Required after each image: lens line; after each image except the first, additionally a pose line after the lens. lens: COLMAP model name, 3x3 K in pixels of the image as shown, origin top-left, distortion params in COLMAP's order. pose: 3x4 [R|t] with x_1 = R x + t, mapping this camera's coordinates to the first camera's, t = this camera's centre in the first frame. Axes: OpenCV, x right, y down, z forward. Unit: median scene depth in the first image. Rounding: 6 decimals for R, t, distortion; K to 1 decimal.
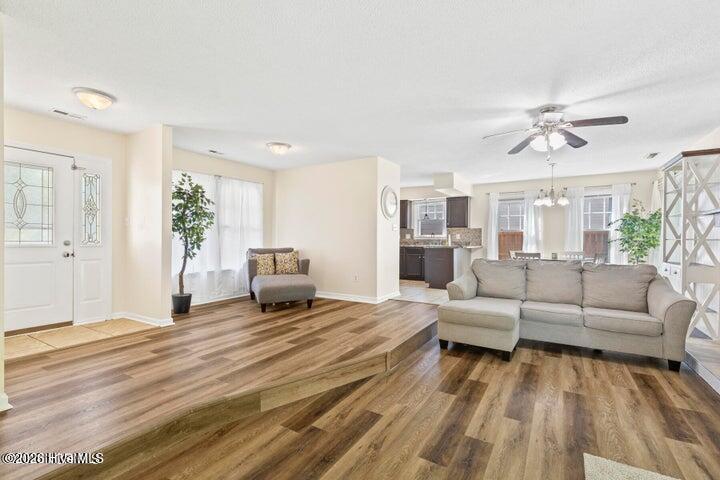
lens RADIAL K [[325.6, 0, 358.5], [0, 325.6, 242.6], [0, 0, 1]] dist [0.006476, -0.002165]
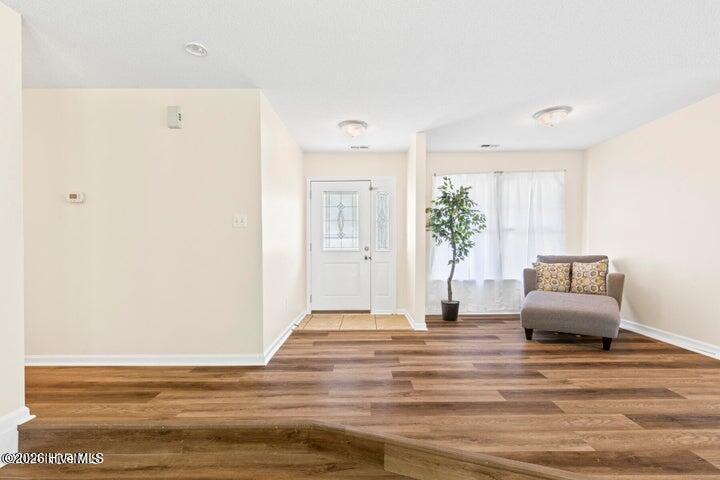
lens RADIAL K [[325.6, 0, 367.2], [0, 325.6, 254.5], [0, 0, 1]] dist [0.006476, -0.002165]
pose [[0.519165, 0.017929, -0.854486, 0.223857], [0.001577, 0.999758, 0.021935, -0.004747], [0.854672, -0.012735, 0.519012, 0.385419]]
